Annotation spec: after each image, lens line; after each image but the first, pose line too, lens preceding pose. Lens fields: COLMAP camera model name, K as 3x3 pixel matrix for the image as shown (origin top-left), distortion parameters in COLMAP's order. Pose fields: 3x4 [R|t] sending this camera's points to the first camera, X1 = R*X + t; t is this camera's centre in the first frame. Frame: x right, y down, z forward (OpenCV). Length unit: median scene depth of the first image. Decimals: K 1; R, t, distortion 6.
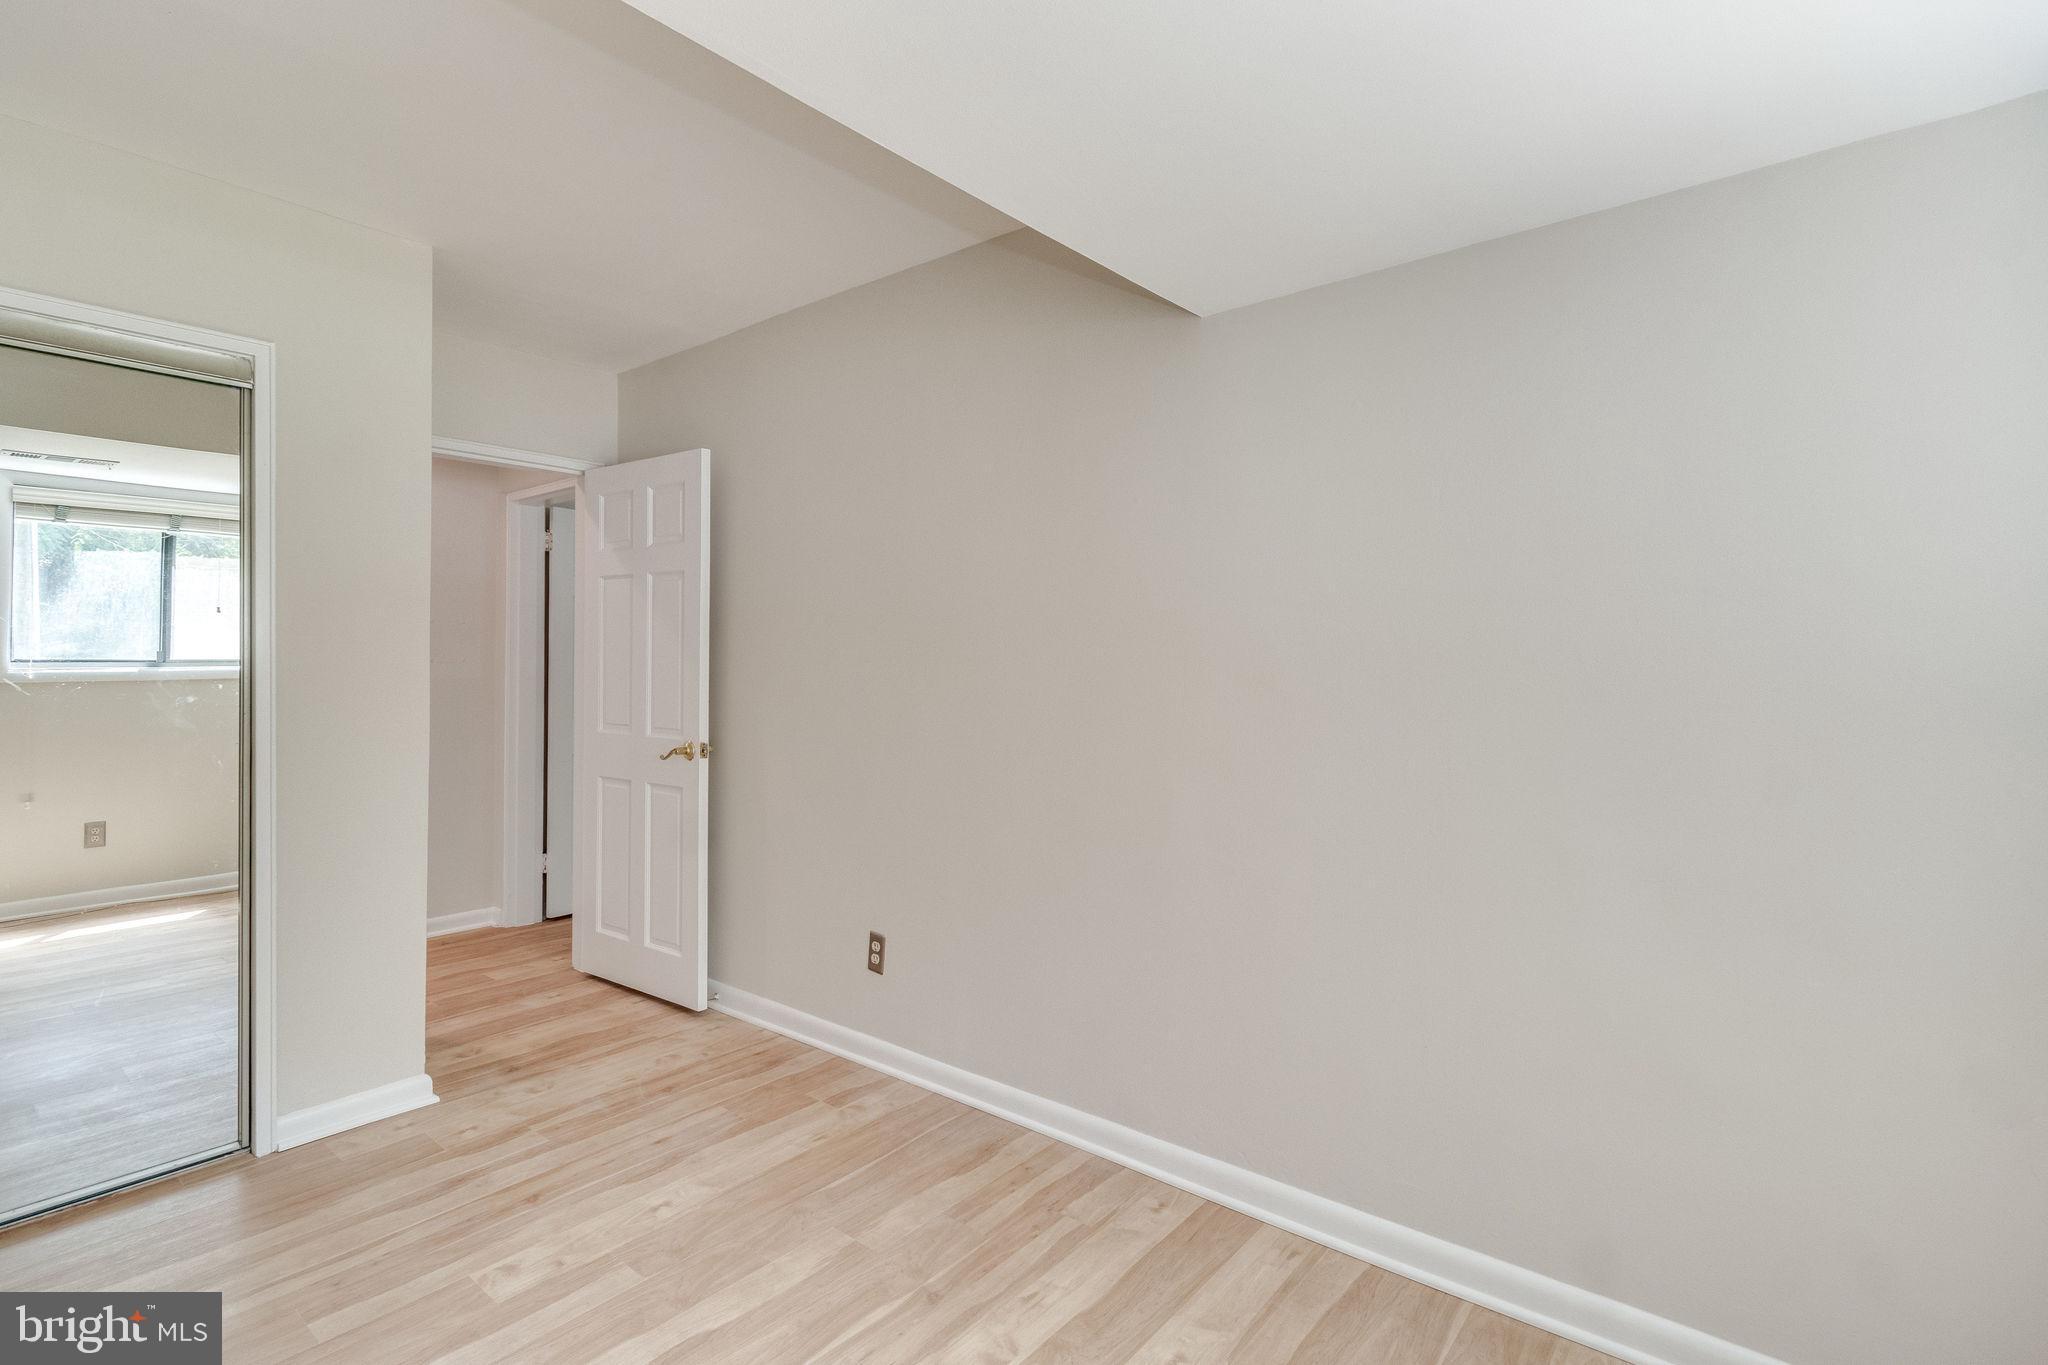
lens RADIAL K [[955.5, 0, 1030.7], [0, 955.5, 672.9], [0, 0, 1]] dist [0.001018, 0.002272]
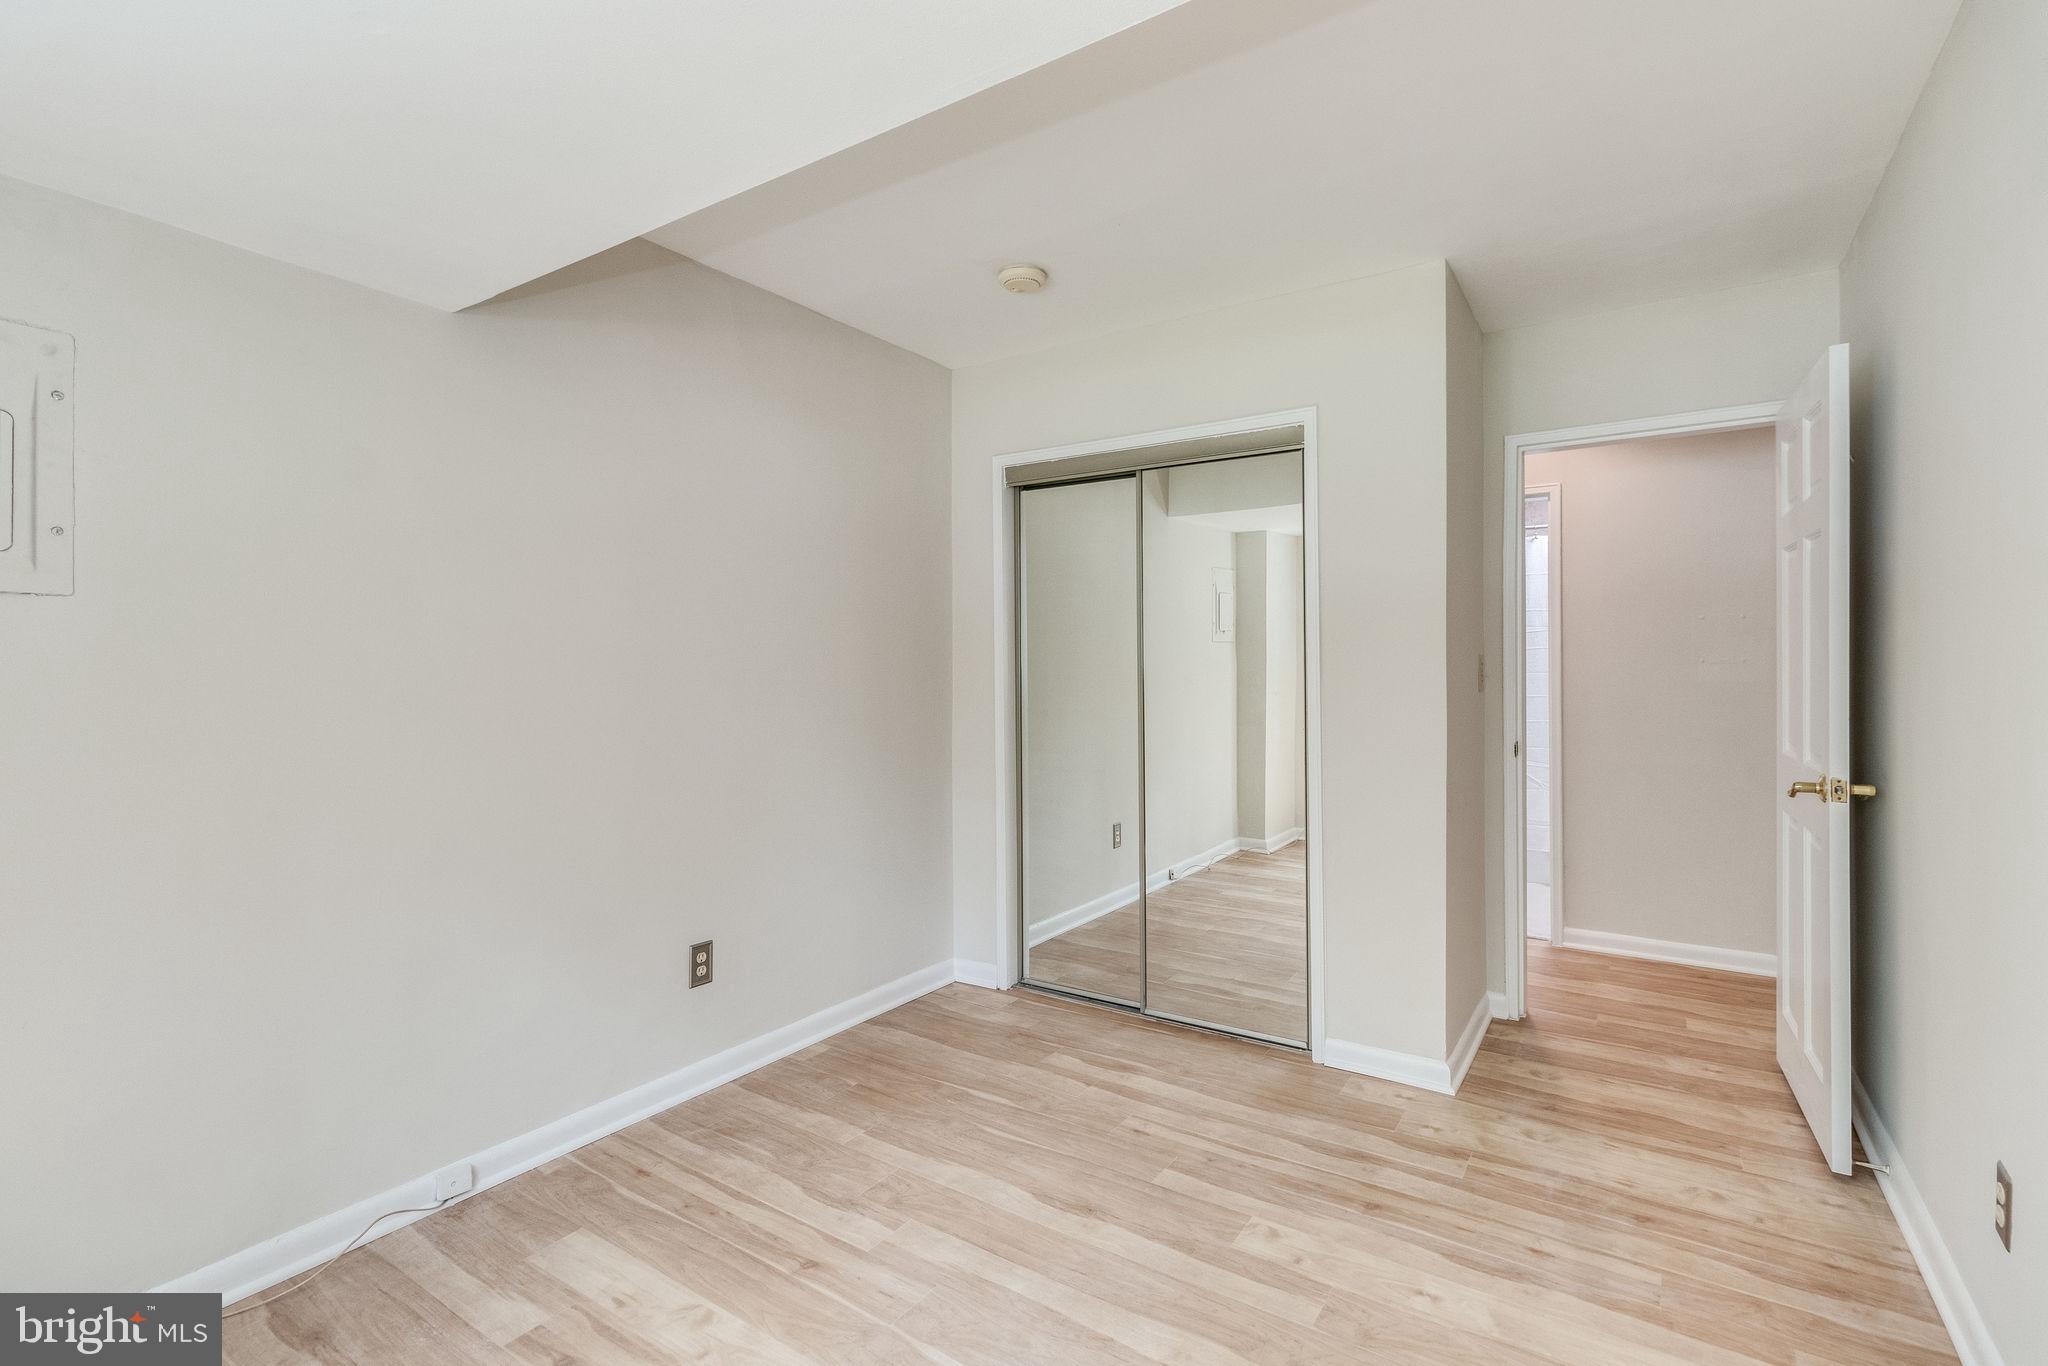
lens RADIAL K [[955.5, 0, 1021.0], [0, 955.5, 667.7], [0, 0, 1]] dist [0.001018, 0.002272]
pose [[0.094062, -0.001000, -0.995566, 0.364443], [-0.005637, 0.999983, -0.001537, -0.002741], [0.995550, 0.005756, 0.094054, 0.461417]]
